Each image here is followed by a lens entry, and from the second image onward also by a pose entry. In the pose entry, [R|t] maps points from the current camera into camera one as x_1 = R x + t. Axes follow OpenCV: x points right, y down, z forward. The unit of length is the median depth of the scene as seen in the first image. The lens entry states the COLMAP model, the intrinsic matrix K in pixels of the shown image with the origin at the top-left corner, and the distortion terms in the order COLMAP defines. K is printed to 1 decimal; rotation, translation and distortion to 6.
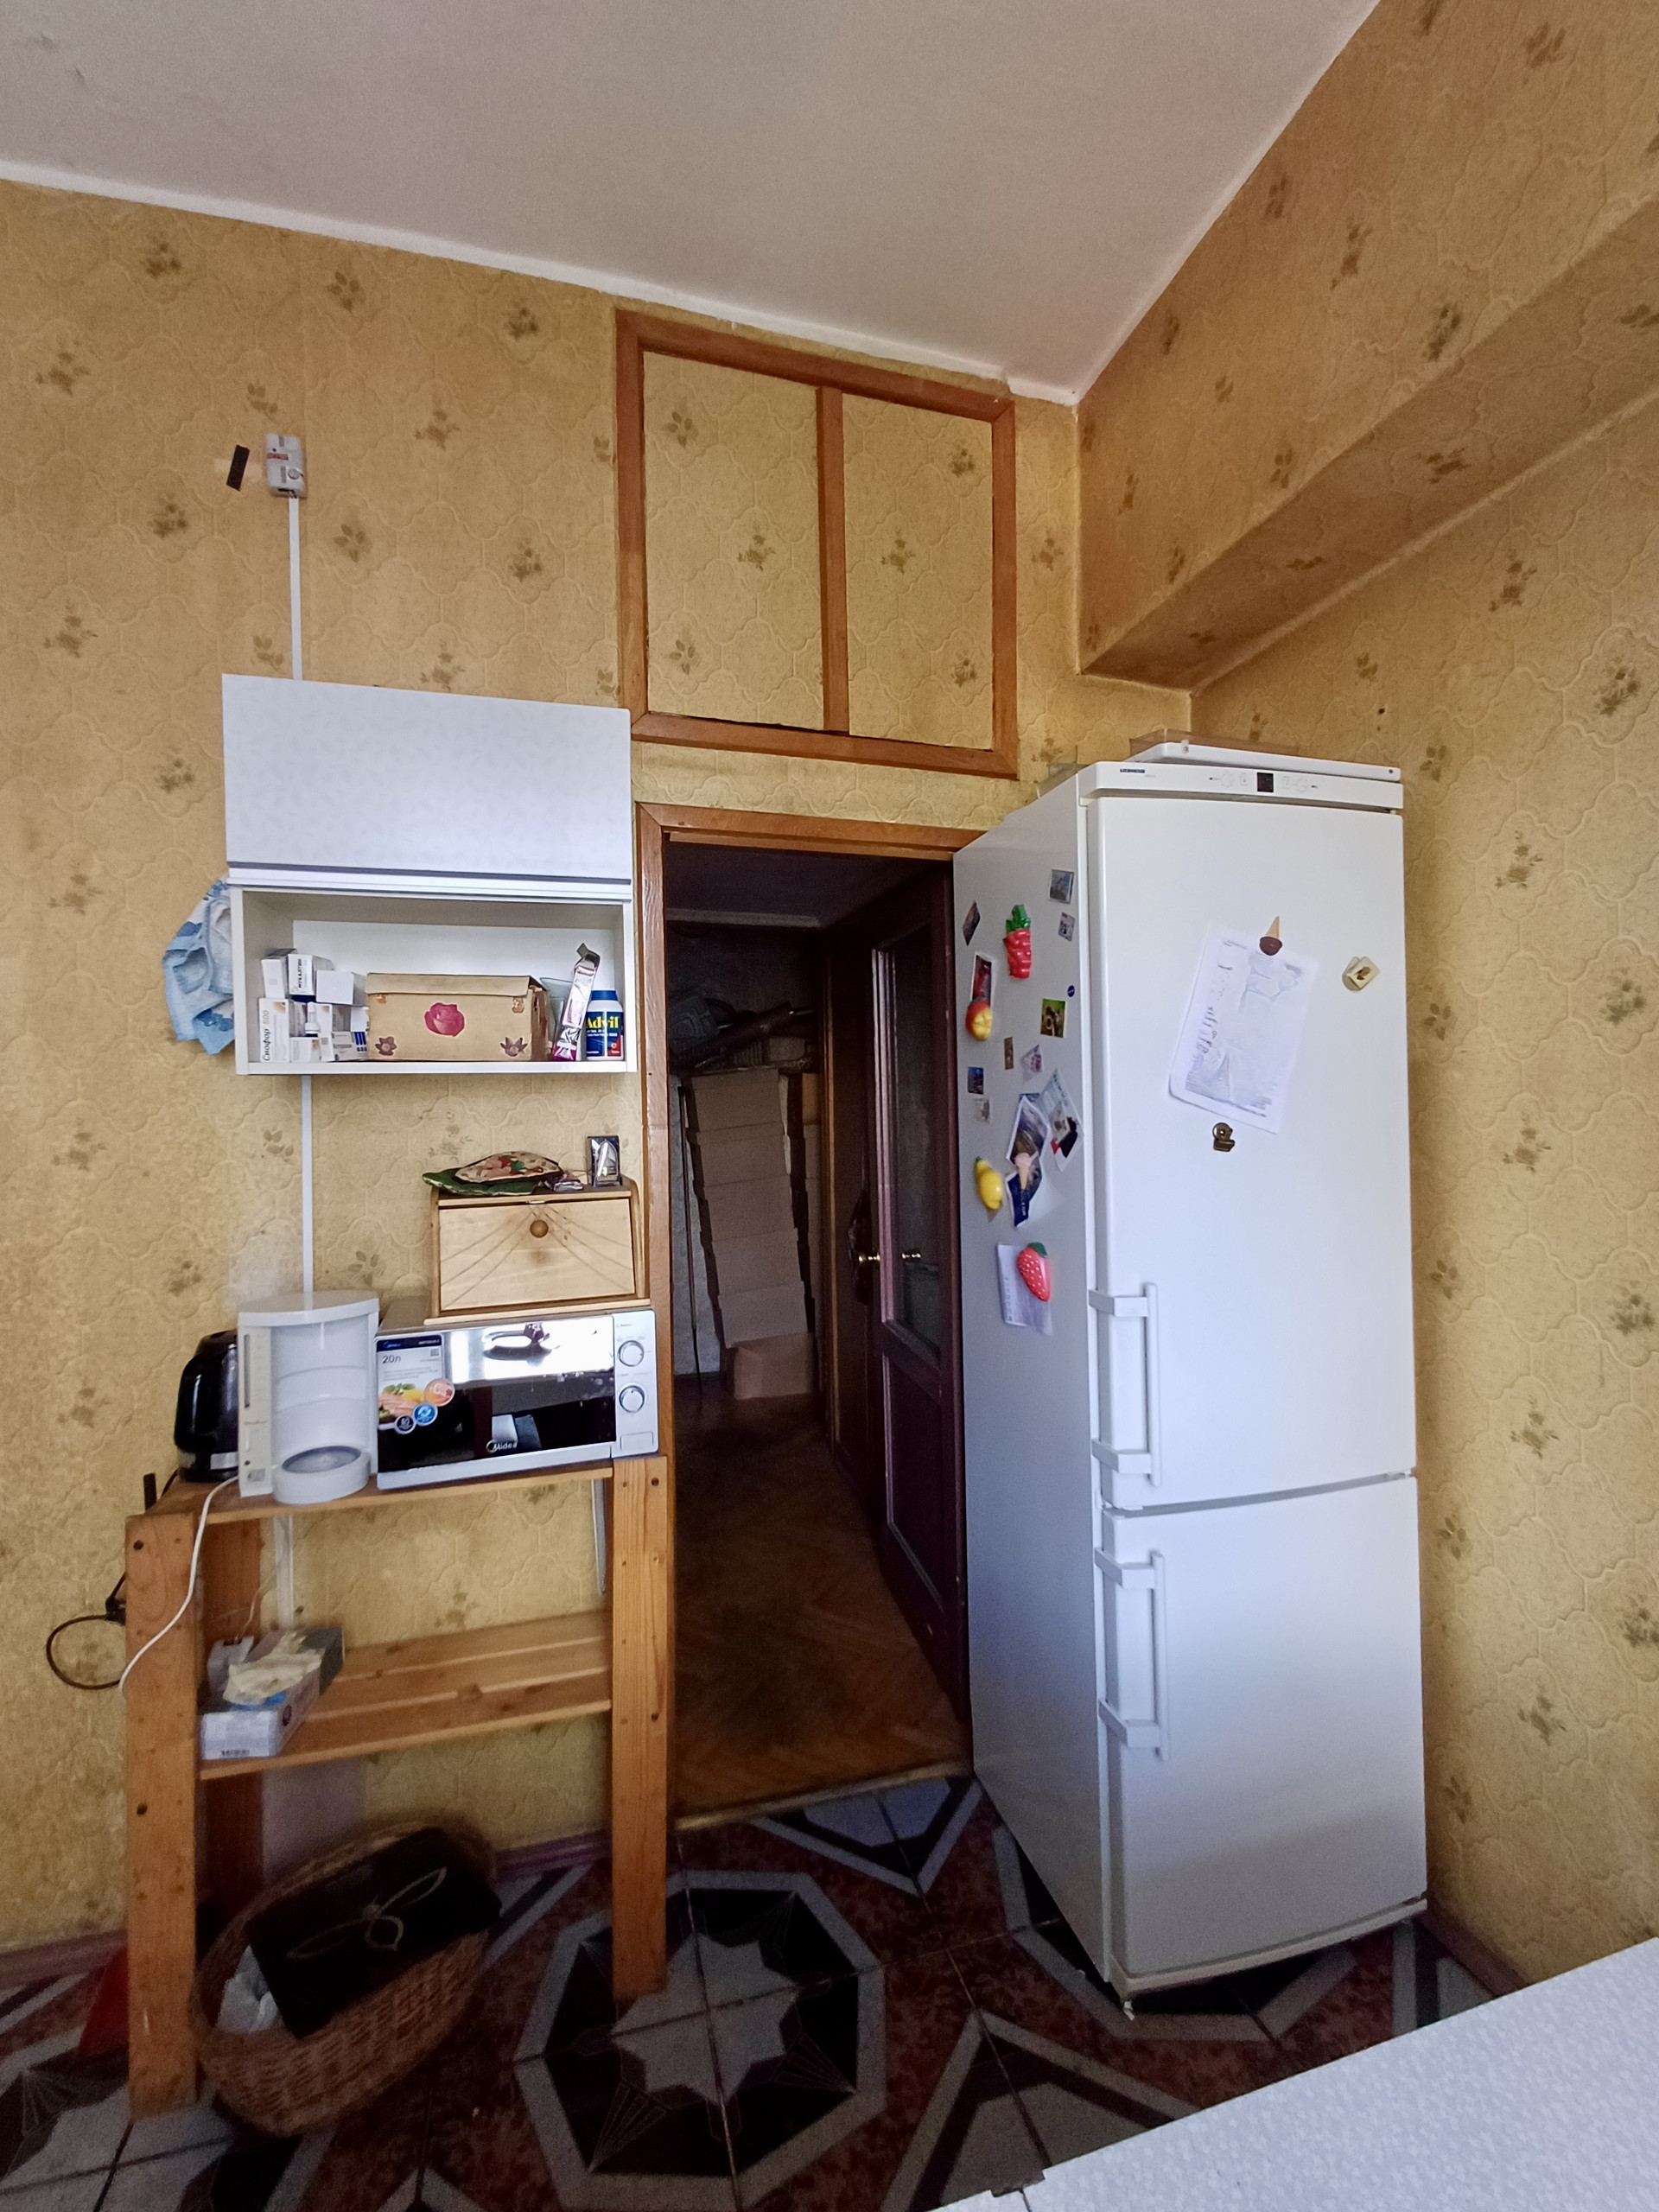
lens RADIAL K [[1007.1, 0, 829.5], [0, 1007.1, 1103.4], [0, 0, 1]] dist [0.002770, -0.001673]
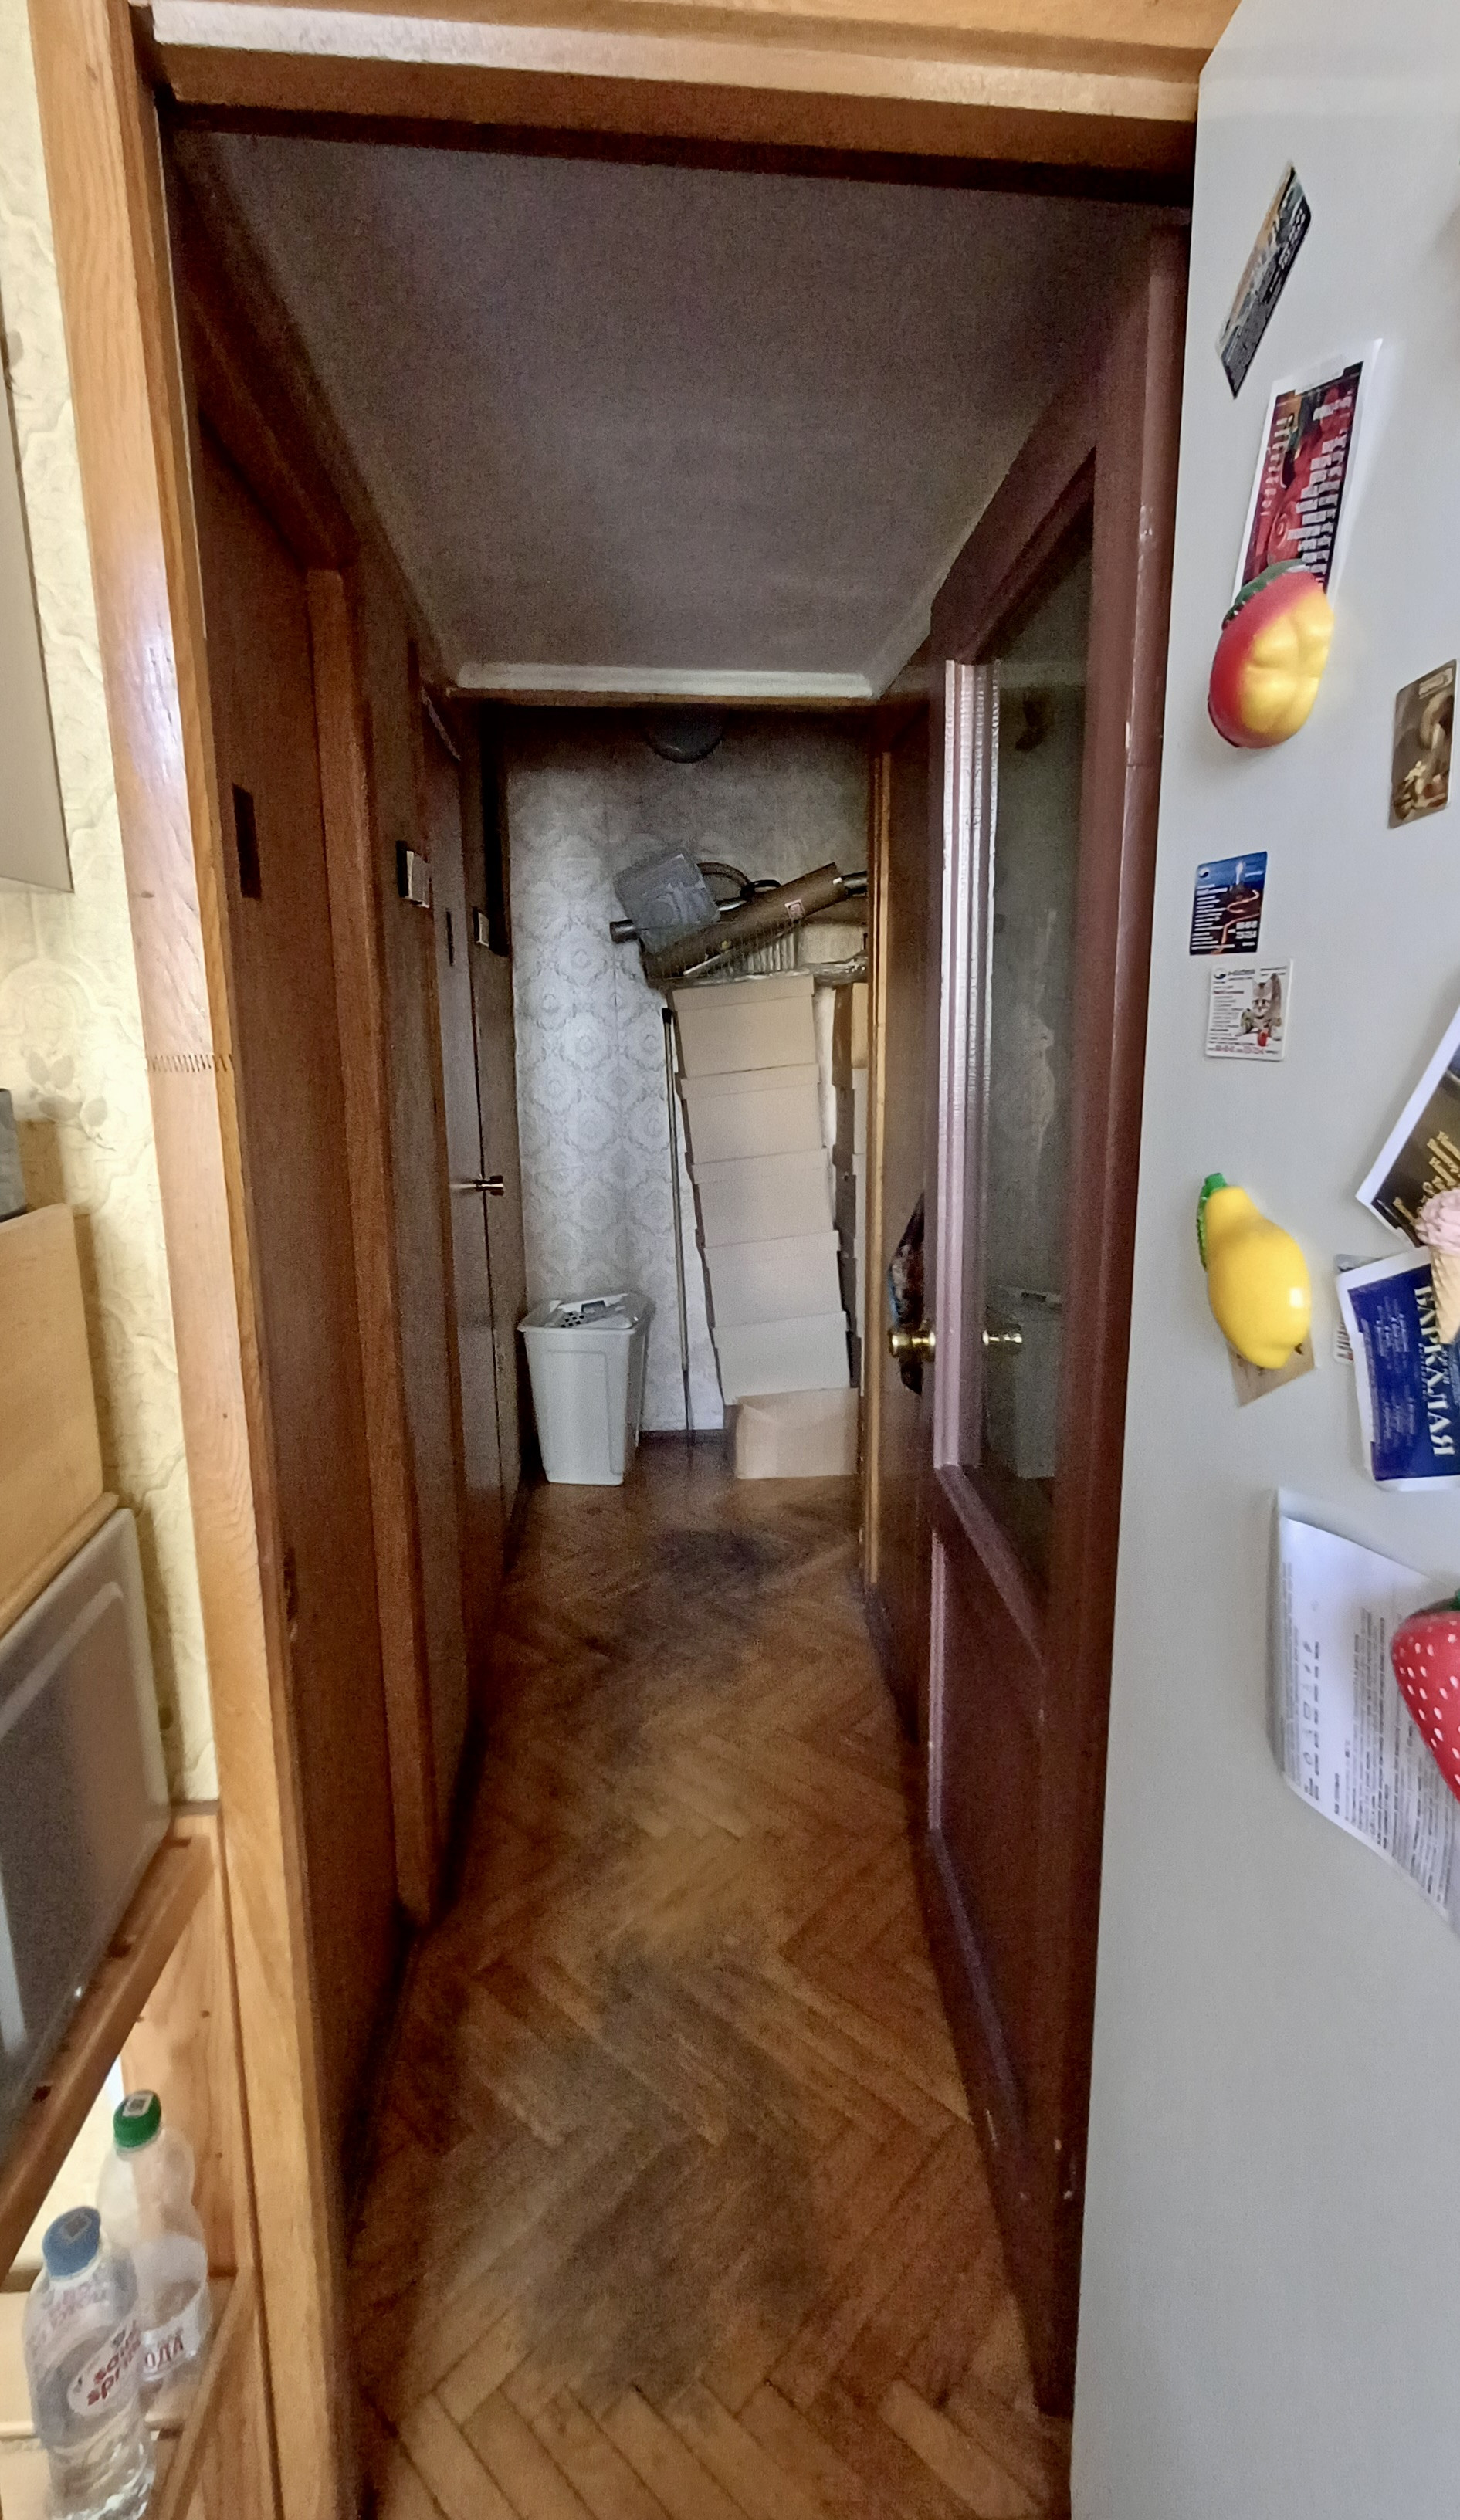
lens RADIAL K [[1151.3, 0, 714.0], [0, 1151.3, 1271.3], [0, 0, 1]] dist [0.003921, 0.000328]
pose [[0.981783, 0.040150, -0.185715, 0.039380], [-0.003334, 0.980910, 0.194435, 0.008874], [0.189976, -0.190274, 0.963174, 0.374362]]
